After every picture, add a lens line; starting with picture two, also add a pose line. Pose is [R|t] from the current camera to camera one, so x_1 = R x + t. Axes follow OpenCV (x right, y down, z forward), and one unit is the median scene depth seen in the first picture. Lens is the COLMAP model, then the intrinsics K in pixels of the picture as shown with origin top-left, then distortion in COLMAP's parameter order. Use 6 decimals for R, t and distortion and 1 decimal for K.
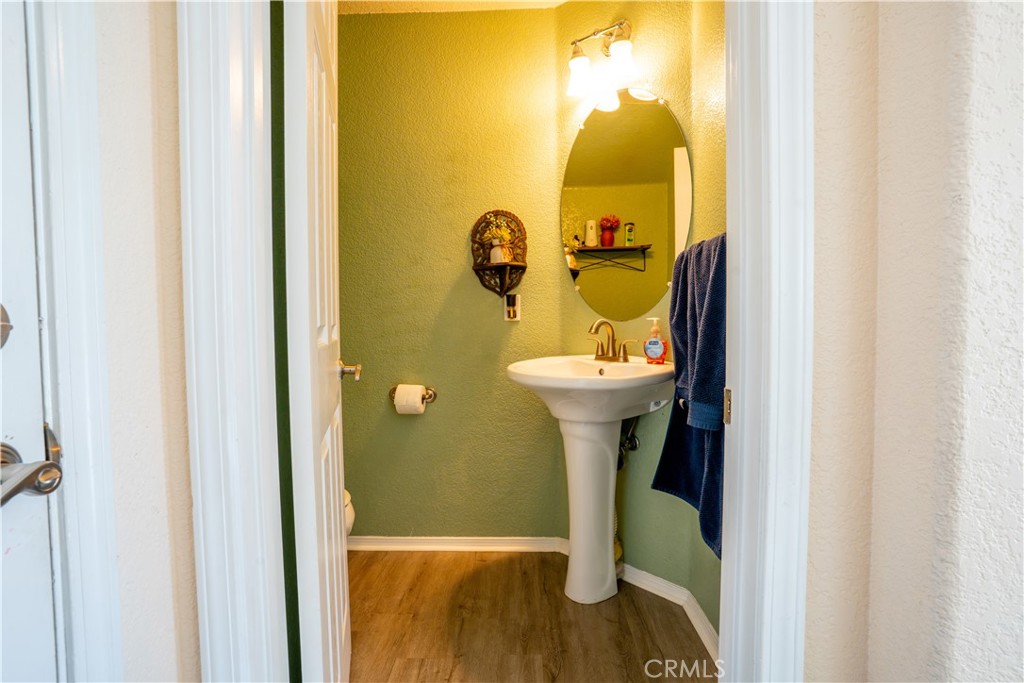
lens RADIAL K [[500.5, 0, 511.2], [0, 500.5, 341.7], [0, 0, 1]] dist [-0.081069, 0.036158]
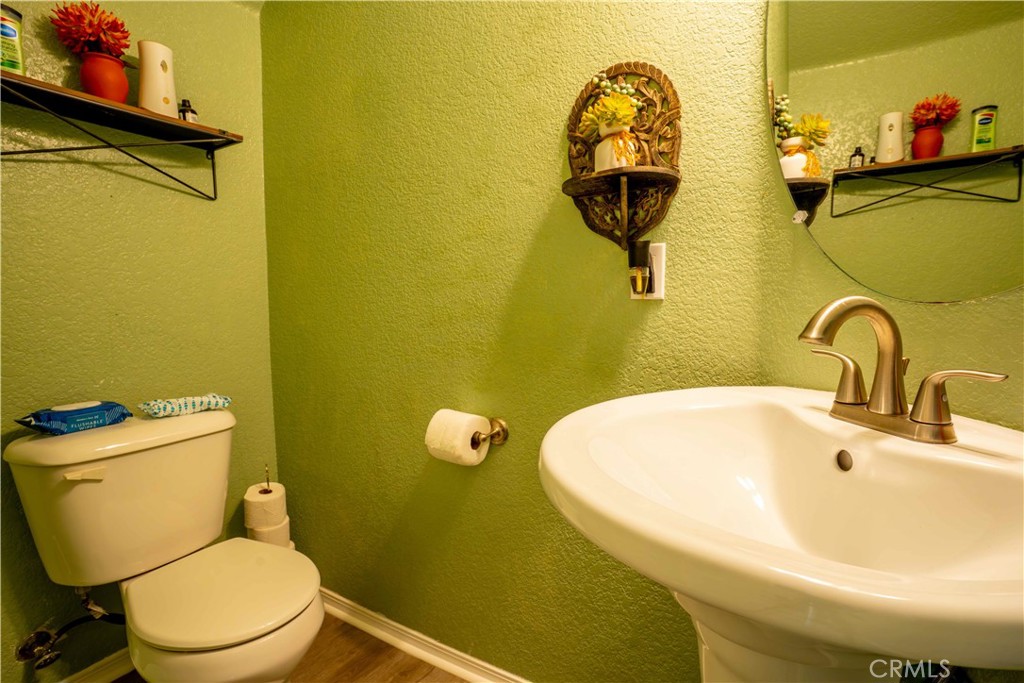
lens RADIAL K [[500.5, 0, 511.2], [0, 500.5, 341.7], [0, 0, 1]] dist [-0.081069, 0.036158]
pose [[0.861974, 0.045707, -0.504887, 0.129113], [-0.019923, 0.998212, 0.056353, -0.025931], [0.506560, -0.038516, 0.861344, 0.536447]]
